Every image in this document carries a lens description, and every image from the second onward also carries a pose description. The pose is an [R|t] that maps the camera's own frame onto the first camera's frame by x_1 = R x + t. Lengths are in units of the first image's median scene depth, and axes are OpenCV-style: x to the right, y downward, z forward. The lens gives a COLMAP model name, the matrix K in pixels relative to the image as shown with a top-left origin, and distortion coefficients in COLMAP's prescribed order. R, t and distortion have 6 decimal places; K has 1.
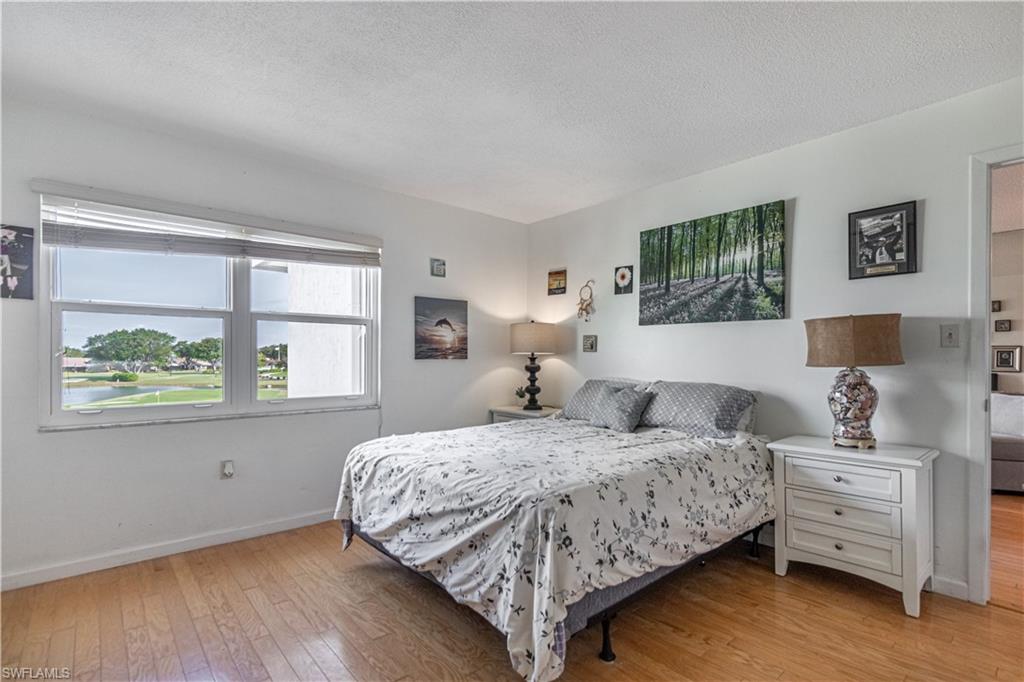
lens RADIAL K [[491.8, 0, 510.3], [0, 491.8, 353.3], [0, 0, 1]] dist [-0.001471, 0.000041]
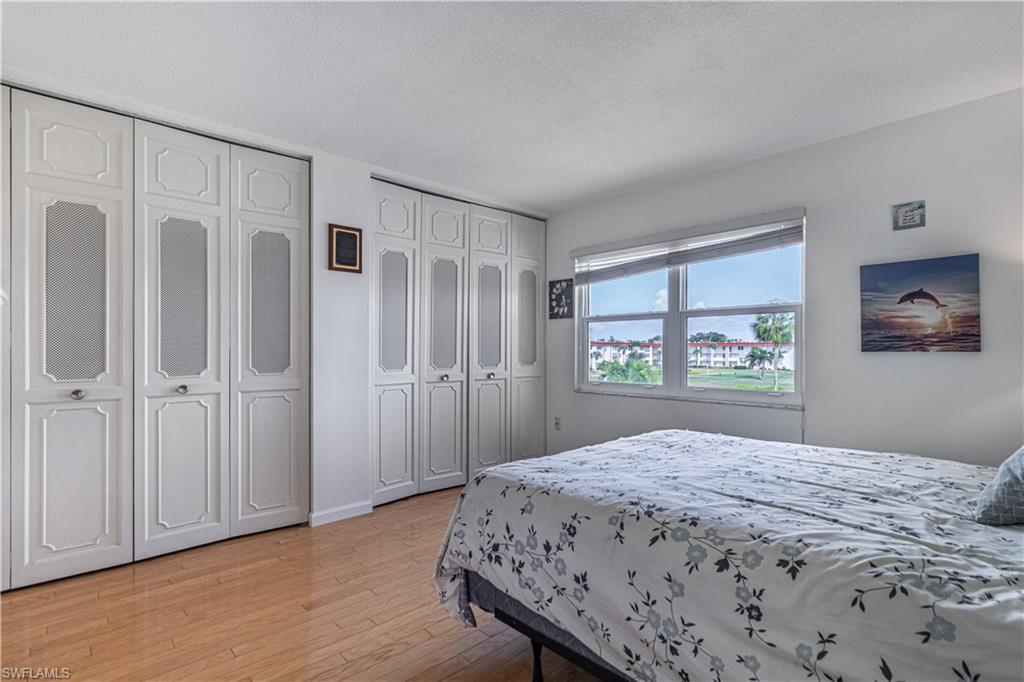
lens RADIAL K [[491.8, 0, 510.3], [0, 491.8, 353.3], [0, 0, 1]] dist [-0.001471, 0.000041]
pose [[0.035499, 0.004407, -0.999360, 0.633075], [0.008782, 0.999950, 0.004722, 0.007761], [0.999331, -0.008944, 0.035459, 0.542168]]
